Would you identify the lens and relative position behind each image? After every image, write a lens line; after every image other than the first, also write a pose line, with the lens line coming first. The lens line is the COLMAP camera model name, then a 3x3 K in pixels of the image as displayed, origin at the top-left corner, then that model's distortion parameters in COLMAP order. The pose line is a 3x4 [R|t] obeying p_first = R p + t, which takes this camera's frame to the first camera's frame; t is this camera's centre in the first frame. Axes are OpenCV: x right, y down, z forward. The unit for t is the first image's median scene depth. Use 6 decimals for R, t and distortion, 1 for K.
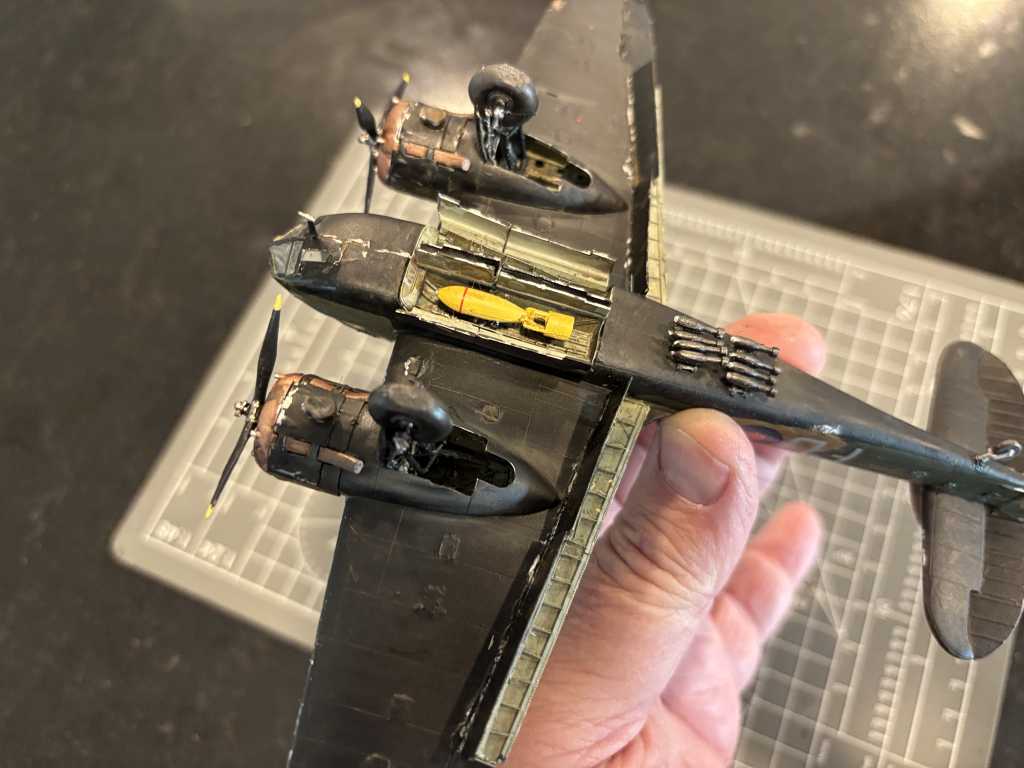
lens RADIAL K [[786.0, 0, 512.3], [0, 786.0, 400.2], [0, 0, 1]] dist [0.006382, -0.005812]
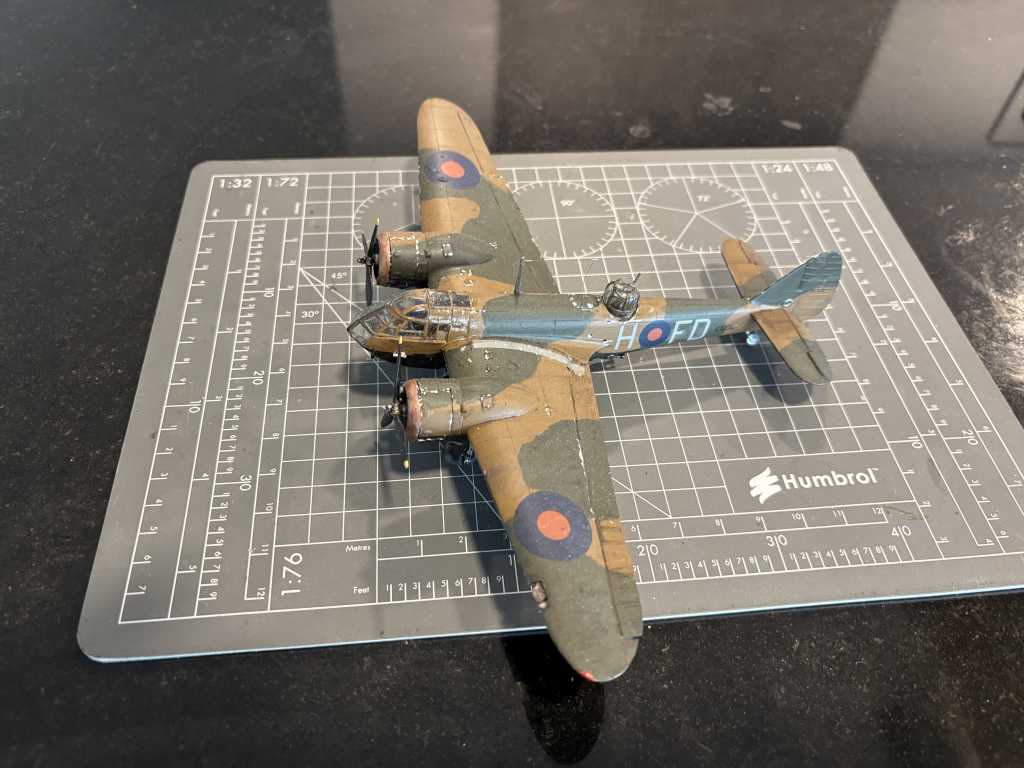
lens RADIAL K [[786.0, 0, 512.3], [0, 786.0, 400.2], [0, 0, 1]] dist [0.006382, -0.005812]
pose [[-0.879515, 0.400527, -0.256966, 0.474306], [-0.426845, -0.425281, 0.798085, -0.791330], [0.210372, 0.811612, 0.545004, 0.531081]]
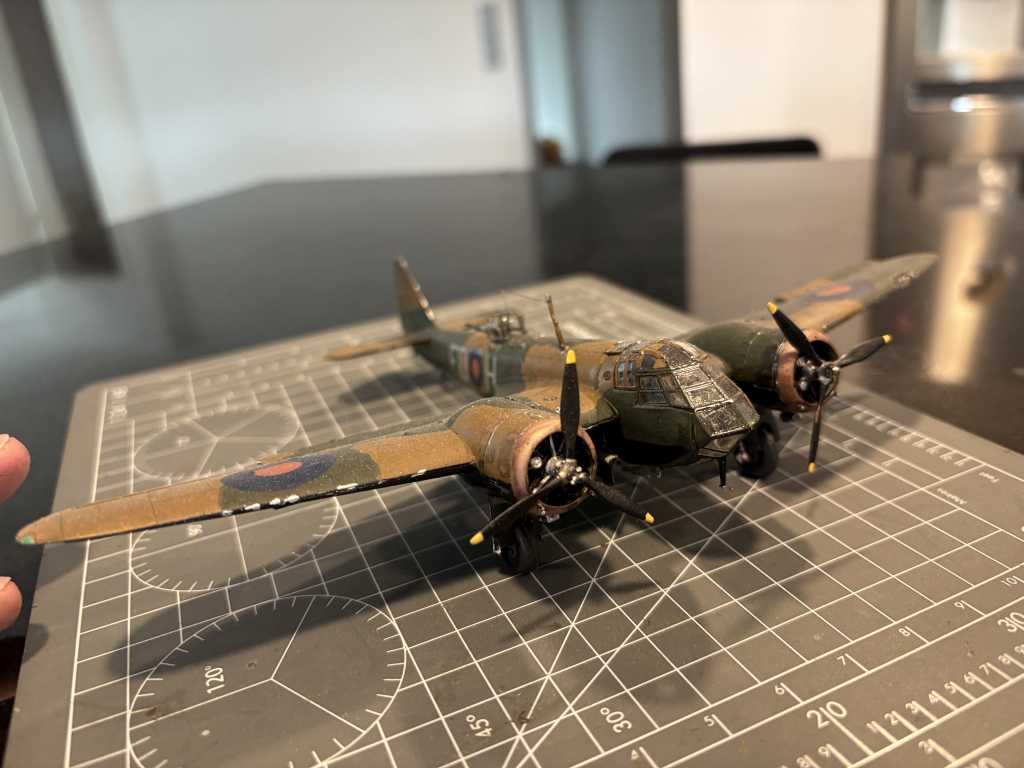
lens RADIAL K [[817.7, 0, 512.0], [0, 817.7, 384.0], [0, 0, 1]] dist [-0.007713, -0.009608]
pose [[0.721739, 0.269995, -0.637335, 0.602997], [-0.619809, 0.661973, -0.421460, 0.295476], [0.308107, 0.699210, 0.645117, 0.485155]]
